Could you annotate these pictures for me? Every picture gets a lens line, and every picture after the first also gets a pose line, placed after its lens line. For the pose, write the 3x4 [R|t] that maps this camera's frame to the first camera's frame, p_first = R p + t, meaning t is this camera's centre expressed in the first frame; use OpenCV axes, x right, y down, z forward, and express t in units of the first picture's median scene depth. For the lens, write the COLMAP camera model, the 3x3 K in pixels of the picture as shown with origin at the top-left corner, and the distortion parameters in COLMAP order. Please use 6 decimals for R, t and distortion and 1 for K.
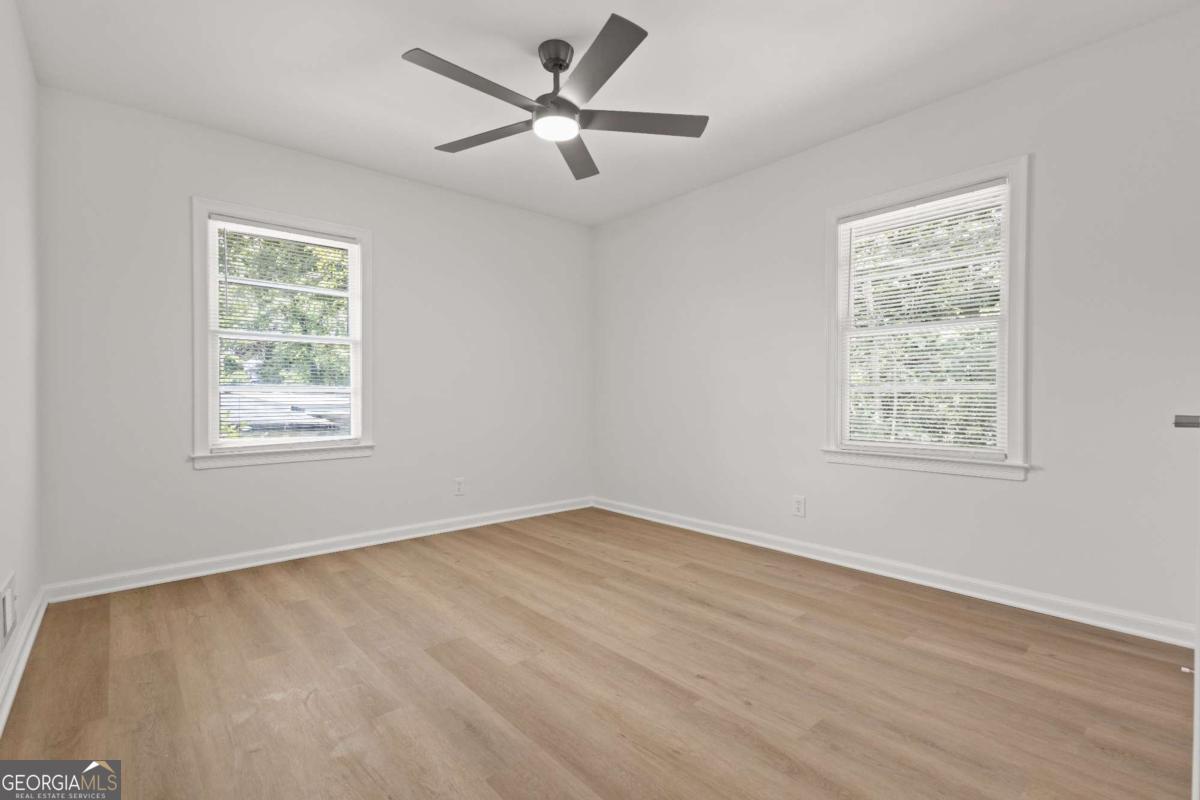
lens RADIAL K [[549.6, 0, 597.8], [0, 549.6, 396.0], [0, 0, 1]] dist [0.002005, -0.000335]
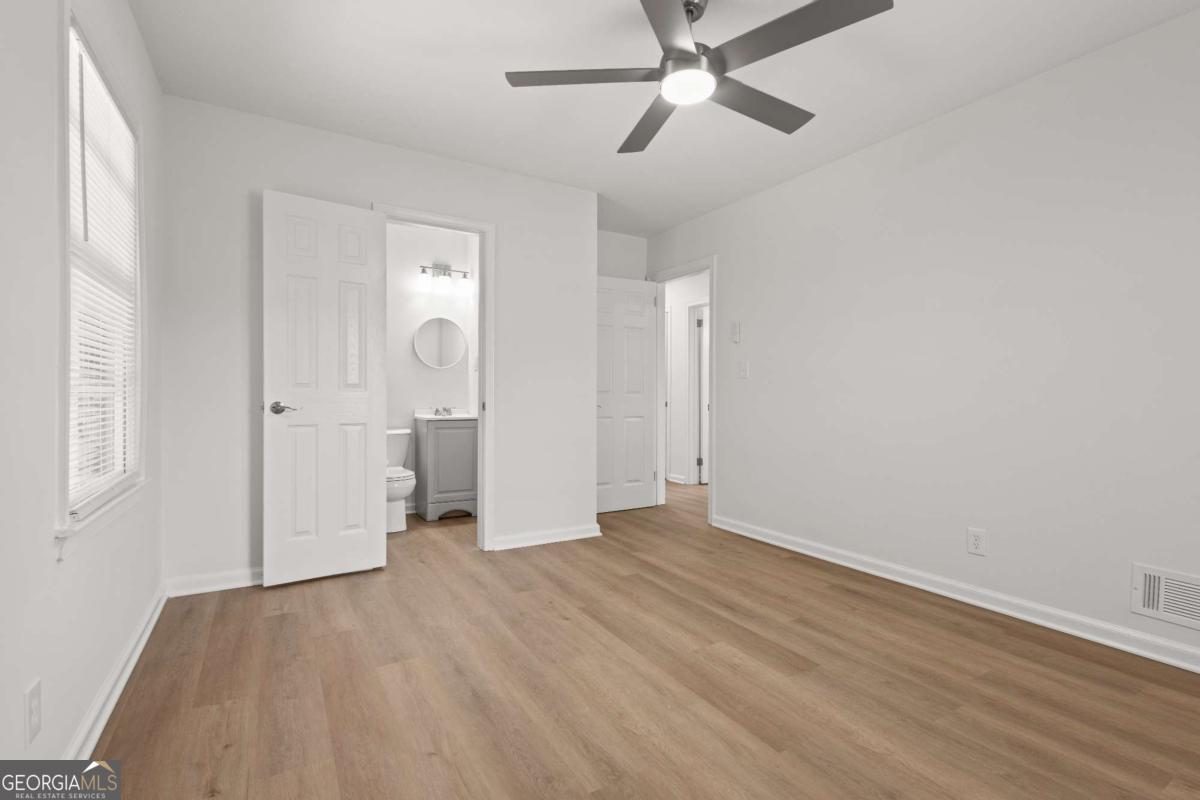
lens RADIAL K [[549.6, 0, 597.8], [0, 549.6, 396.0], [0, 0, 1]] dist [0.002005, -0.000335]
pose [[-0.984067, -0.006095, 0.177692, -0.095968], [-0.005136, 0.999970, 0.005858, -0.017531], [-0.177722, 0.004852, -0.984069, 1.944614]]
